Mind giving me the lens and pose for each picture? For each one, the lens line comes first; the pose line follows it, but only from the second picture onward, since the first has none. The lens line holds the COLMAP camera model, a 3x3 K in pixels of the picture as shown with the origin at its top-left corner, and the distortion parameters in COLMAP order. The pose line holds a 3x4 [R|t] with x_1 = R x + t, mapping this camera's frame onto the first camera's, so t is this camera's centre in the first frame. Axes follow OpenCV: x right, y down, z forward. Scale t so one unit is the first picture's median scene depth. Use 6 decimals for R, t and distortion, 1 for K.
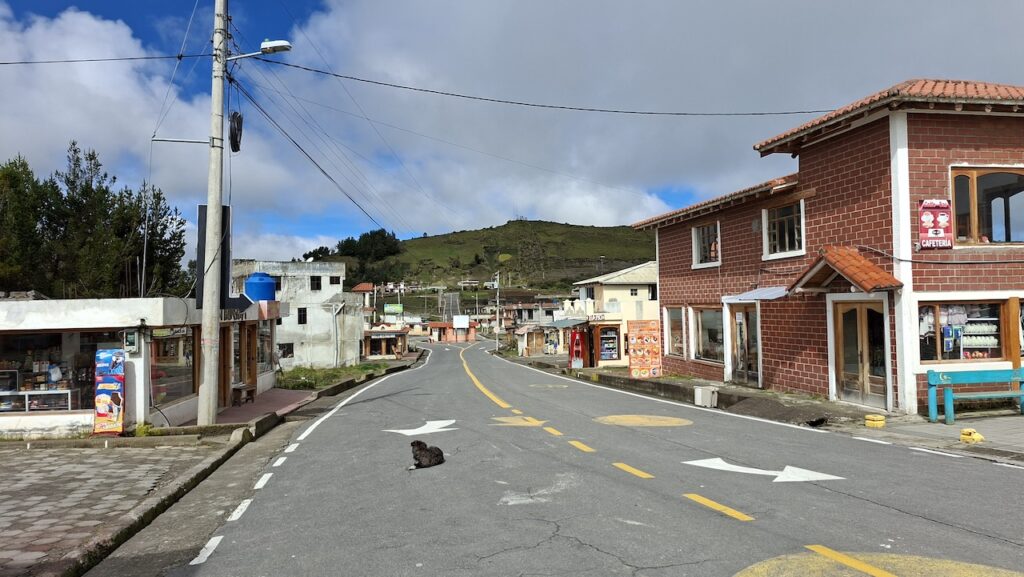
lens RADIAL K [[737.9, 0, 513.5], [0, 737.9, 288.4], [0, 0, 1]] dist [0.006050, 0.002762]
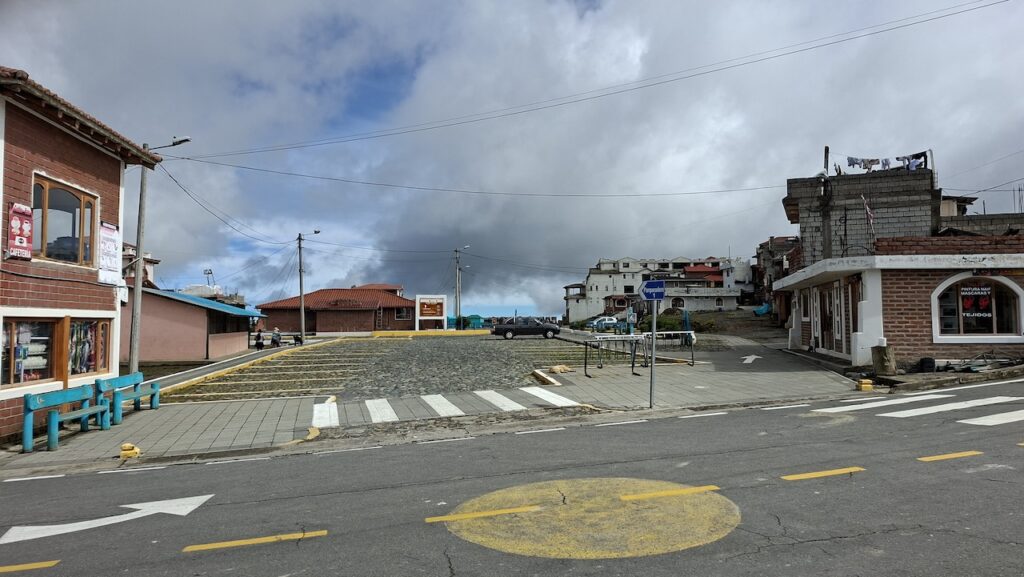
lens RADIAL K [[737.9, 0, 513.5], [0, 737.9, 285.8], [0, 0, 1]] dist [0.006050, 0.002762]
pose [[0.145313, 0.077324, 0.986360, -0.223853], [-0.033631, 0.996751, -0.073184, 0.024155], [-0.988814, -0.022538, 0.147442, 0.267396]]
